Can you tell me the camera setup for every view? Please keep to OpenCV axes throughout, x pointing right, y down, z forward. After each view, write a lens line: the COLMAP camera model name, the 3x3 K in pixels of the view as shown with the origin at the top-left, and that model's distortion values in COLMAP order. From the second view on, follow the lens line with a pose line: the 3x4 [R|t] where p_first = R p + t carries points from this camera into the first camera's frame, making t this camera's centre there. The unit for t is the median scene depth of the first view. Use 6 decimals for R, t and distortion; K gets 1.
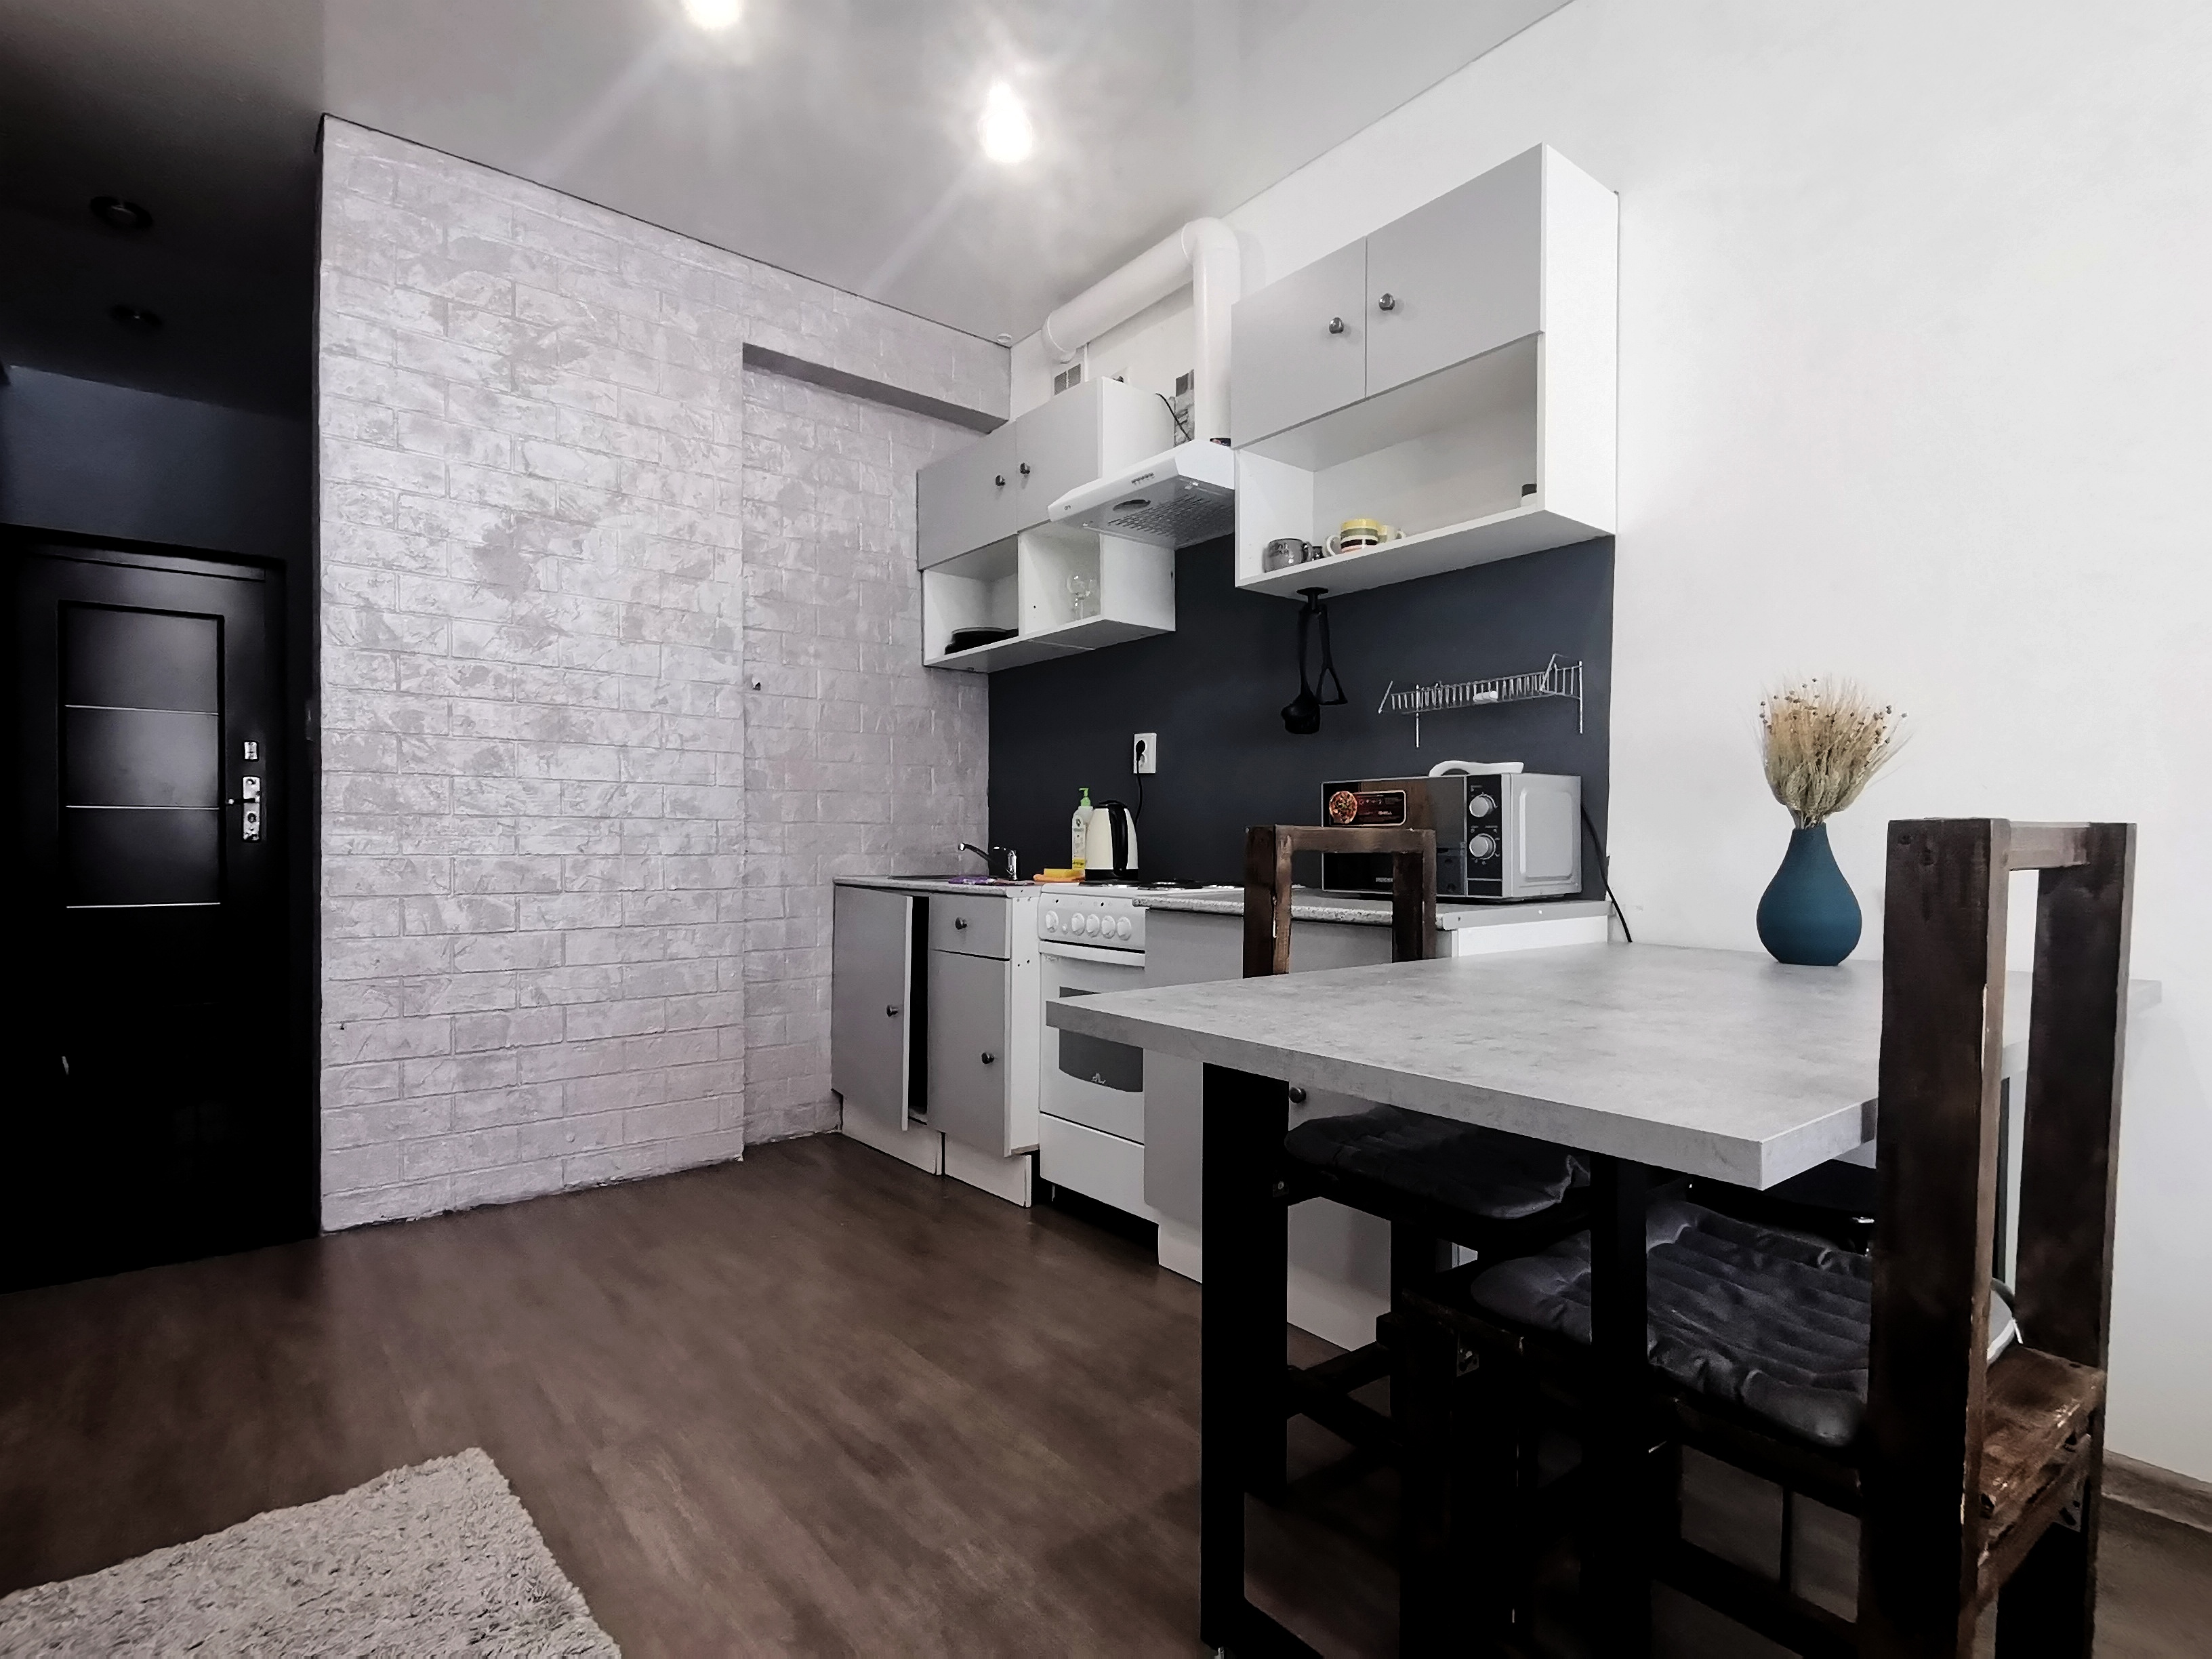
lens RADIAL K [[1109.2, 0, 1114.3], [0, 1109.2, 832.0], [0, 0, 1]] dist [0.000643, 0.001447]
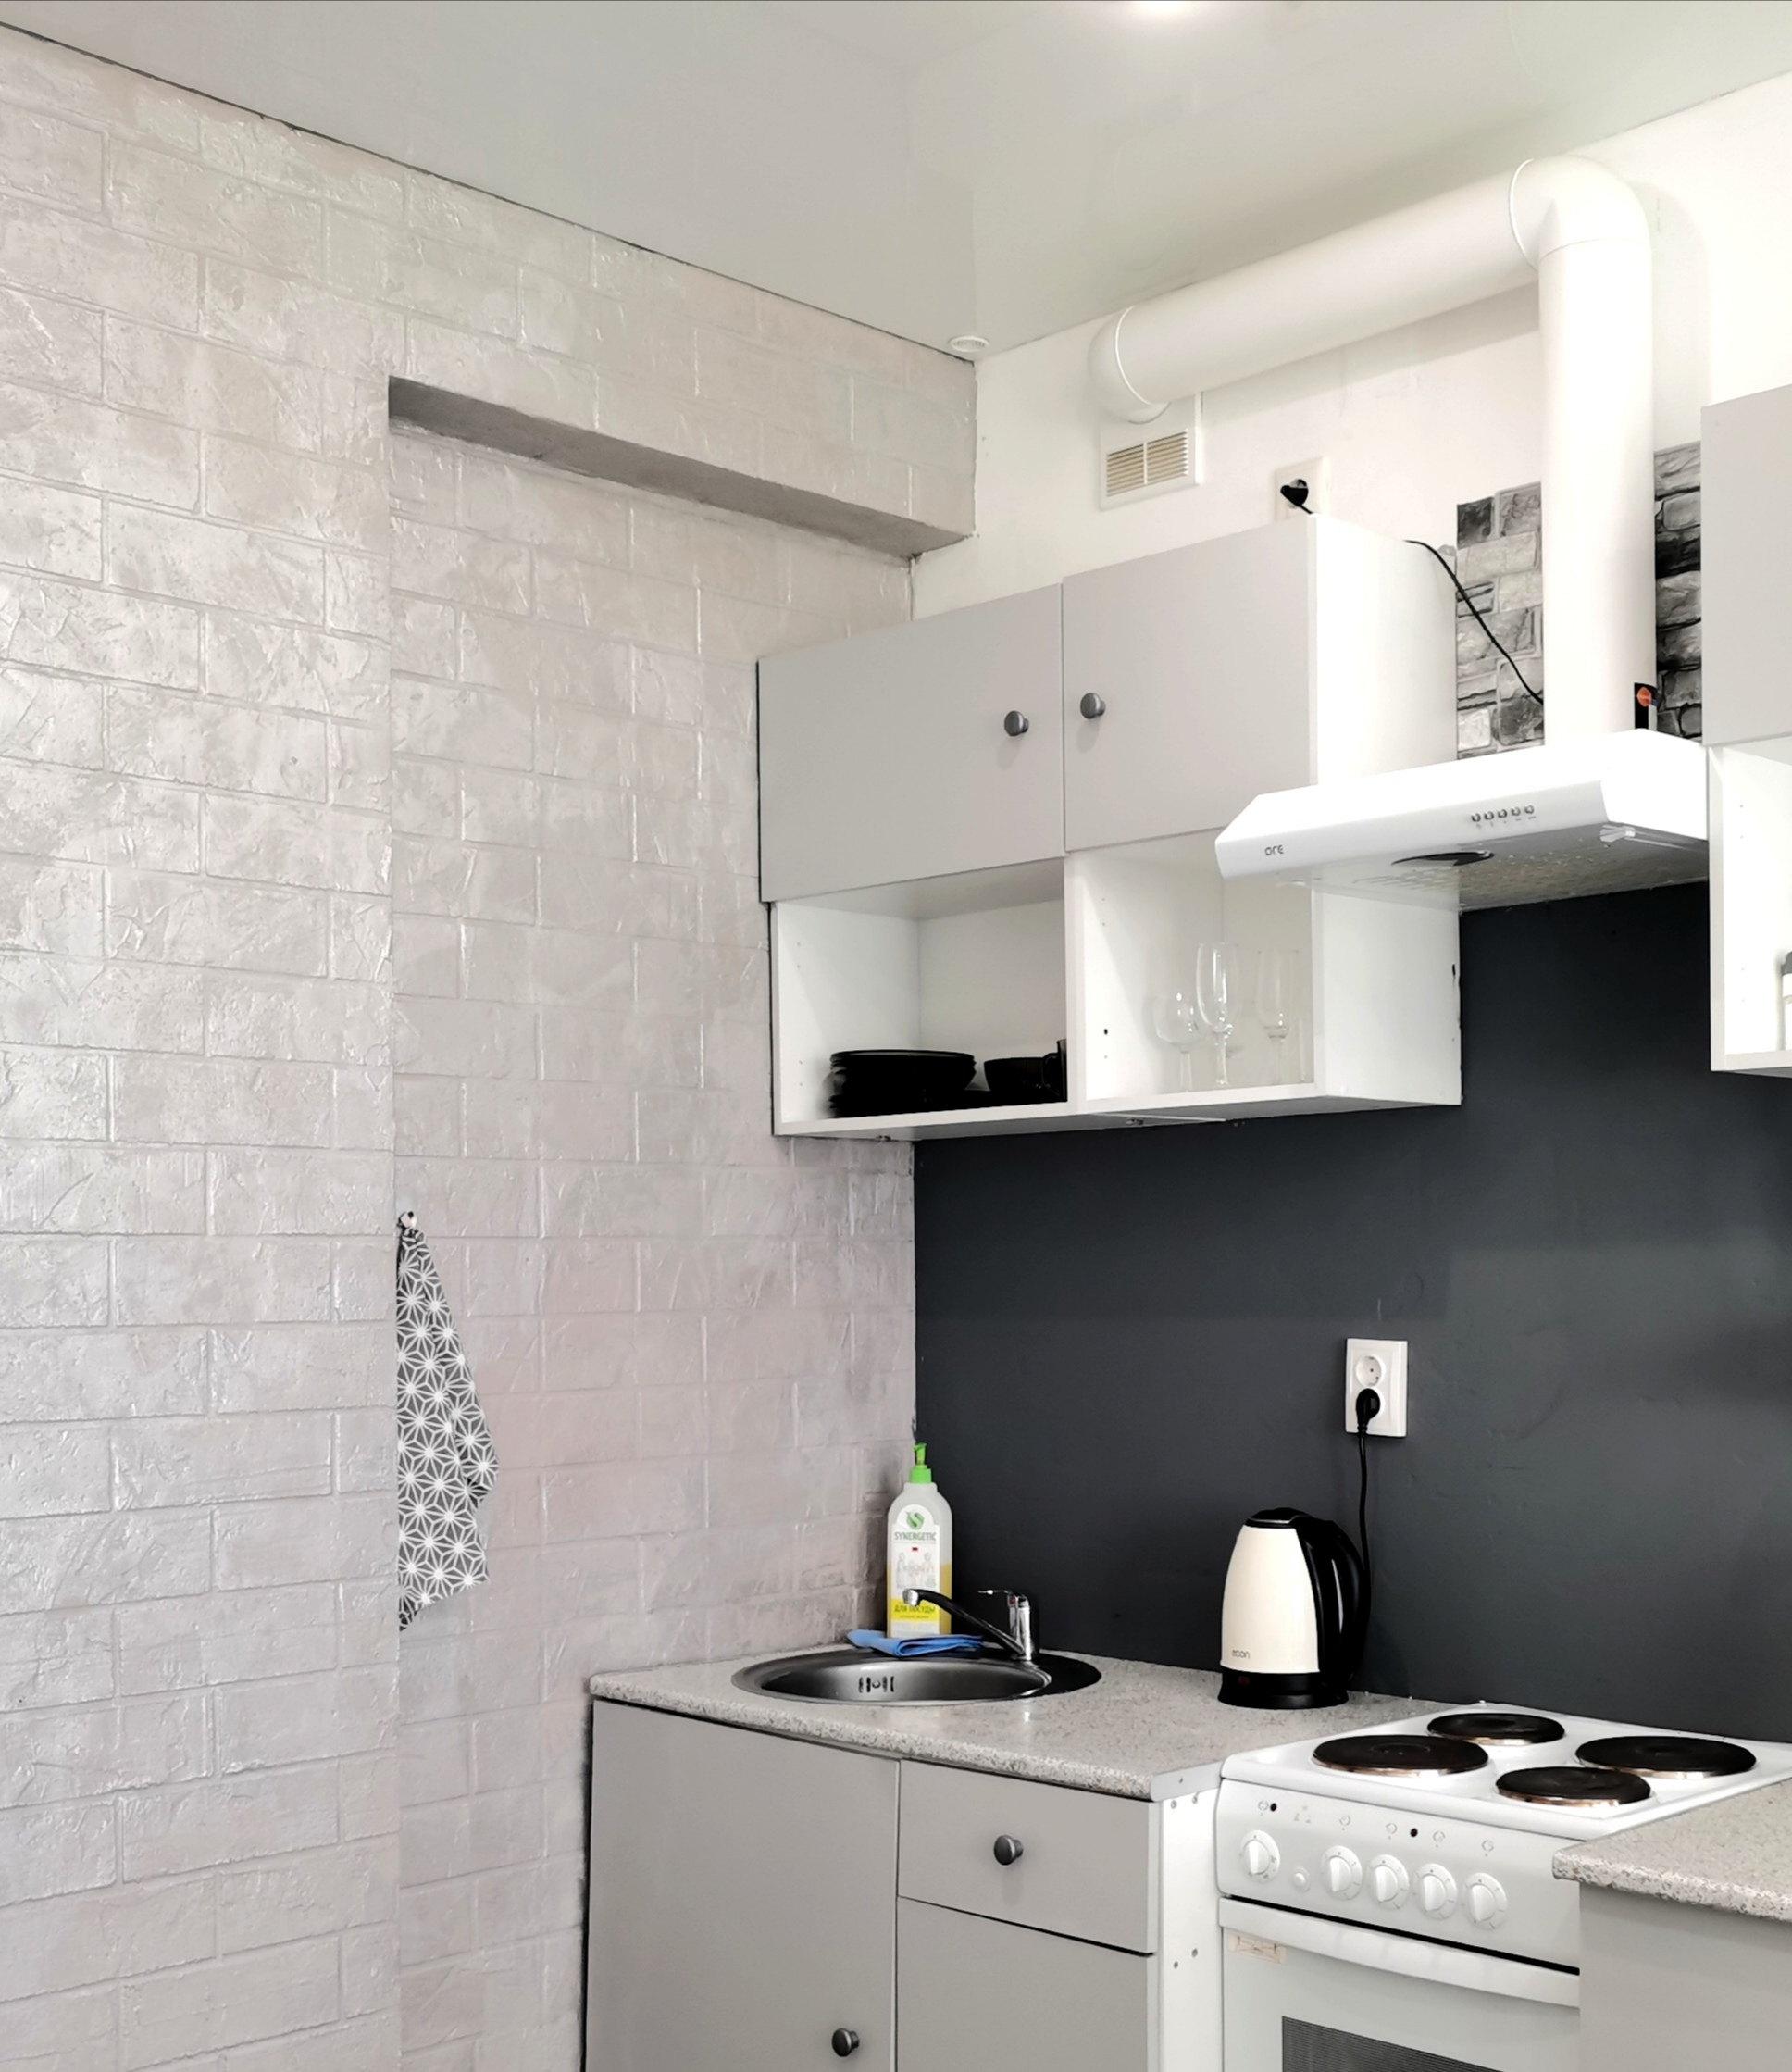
lens RADIAL K [[2609.3, 0, 892.4], [0, 2609.3, 1041.6], [0, 0, 1]] dist [0.014869, 0.000000]
pose [[0.989345, -0.007968, 0.145375, -0.300305], [0.009550, 0.999902, -0.010192, -0.194502], [-0.145279, 0.011472, 0.989324, 0.048901]]
